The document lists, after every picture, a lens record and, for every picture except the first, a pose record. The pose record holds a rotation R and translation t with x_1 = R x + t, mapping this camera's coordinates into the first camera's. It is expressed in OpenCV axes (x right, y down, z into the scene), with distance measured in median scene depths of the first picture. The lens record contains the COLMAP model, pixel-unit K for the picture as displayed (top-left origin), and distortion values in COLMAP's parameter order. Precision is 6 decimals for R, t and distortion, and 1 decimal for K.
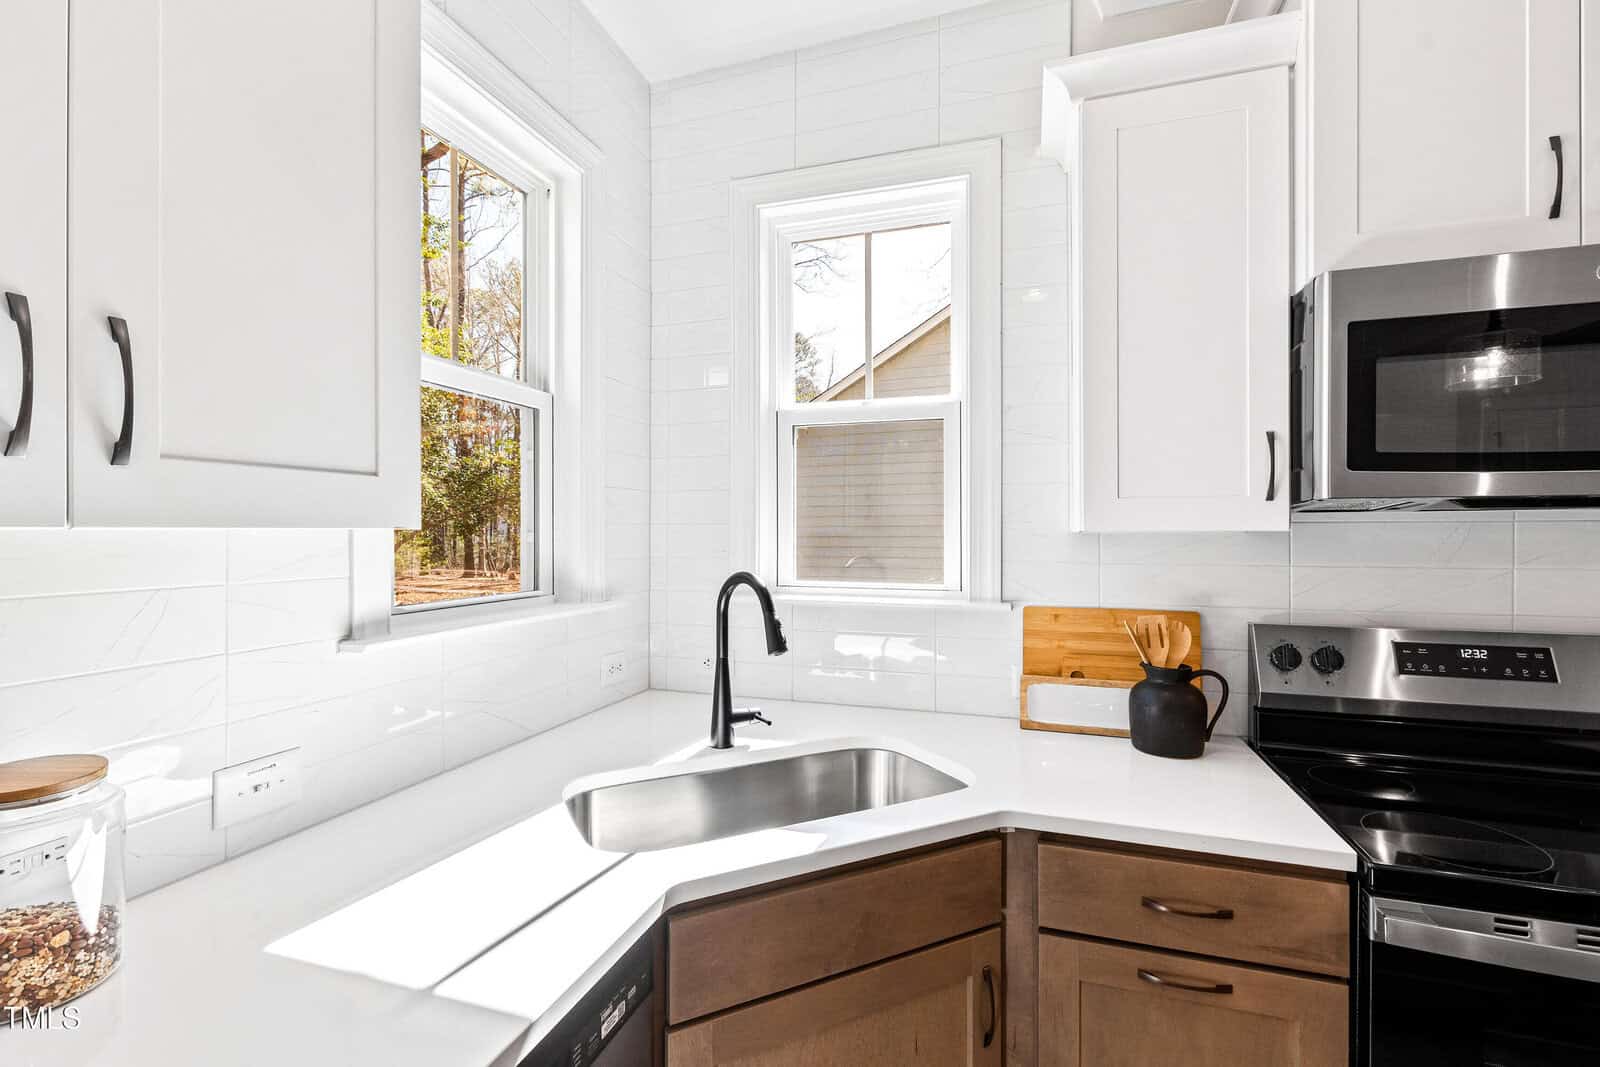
lens RADIAL K [[733.8, 0, 800.0], [0, 733.8, 533.5], [0, 0, 1]] dist [0.002678, 0.000310]
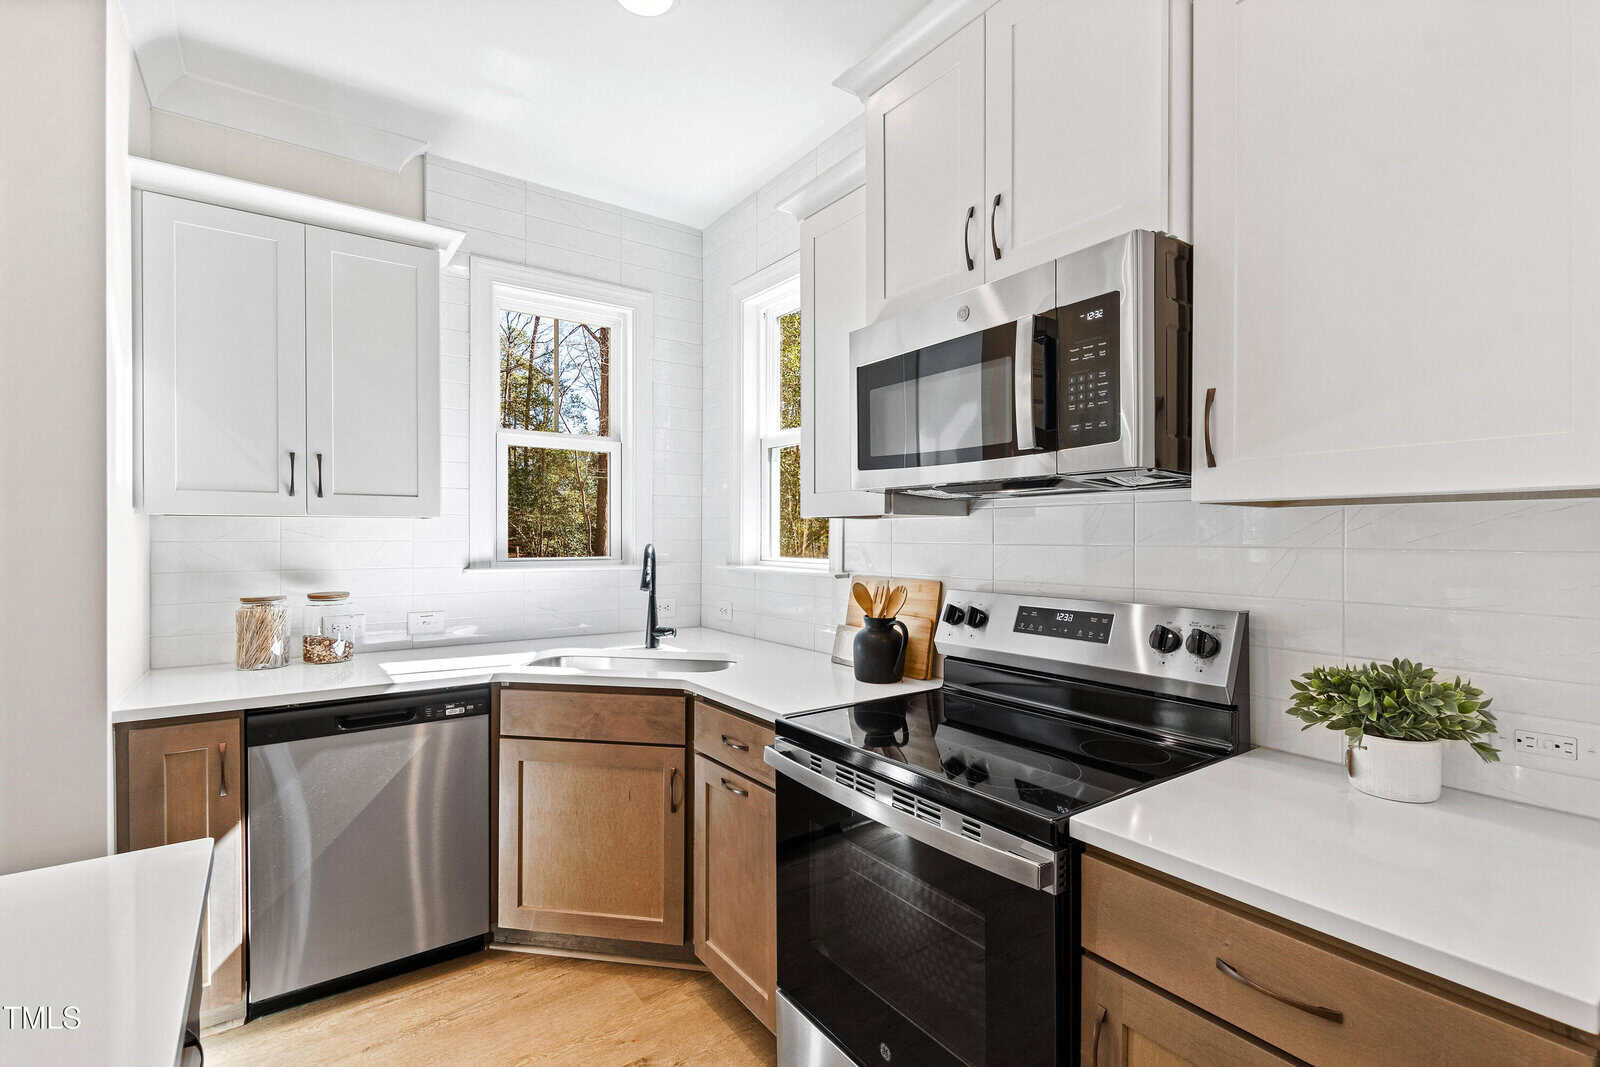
lens RADIAL K [[735.7, 0, 766.2], [0, 735.7, 538.5], [0, 0, 1]] dist [0.002917, 0.000090]
pose [[0.799037, 0.004010, -0.601269, 1.208431], [-0.002980, 0.999992, 0.002708, 0.035959], [0.601275, -0.000372, 0.799042, -0.211916]]
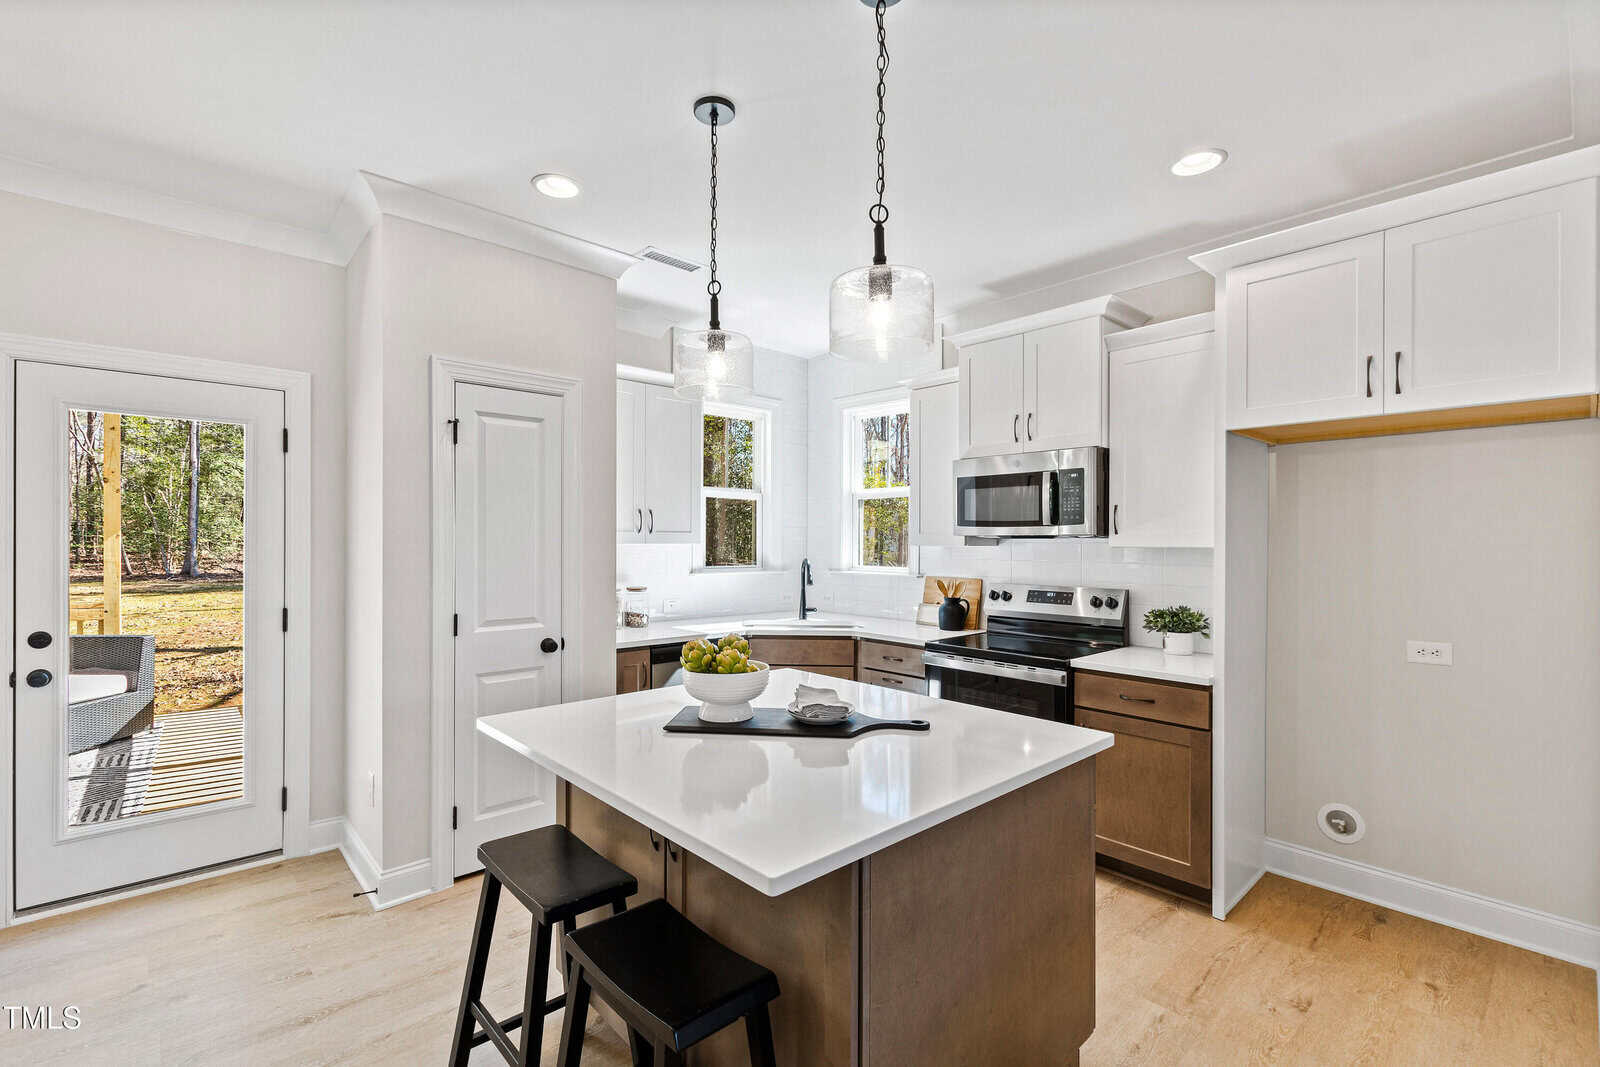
lens RADIAL K [[711.2, 0, 779.7], [0, 711.2, 543.6], [0, 0, 1]] dist [0.000027, -0.000682]
pose [[0.868405, 0.005733, -0.495823, 1.290330], [-0.005953, 0.999982, 0.001137, -0.010423], [0.495820, 0.001965, 0.868423, -1.582115]]
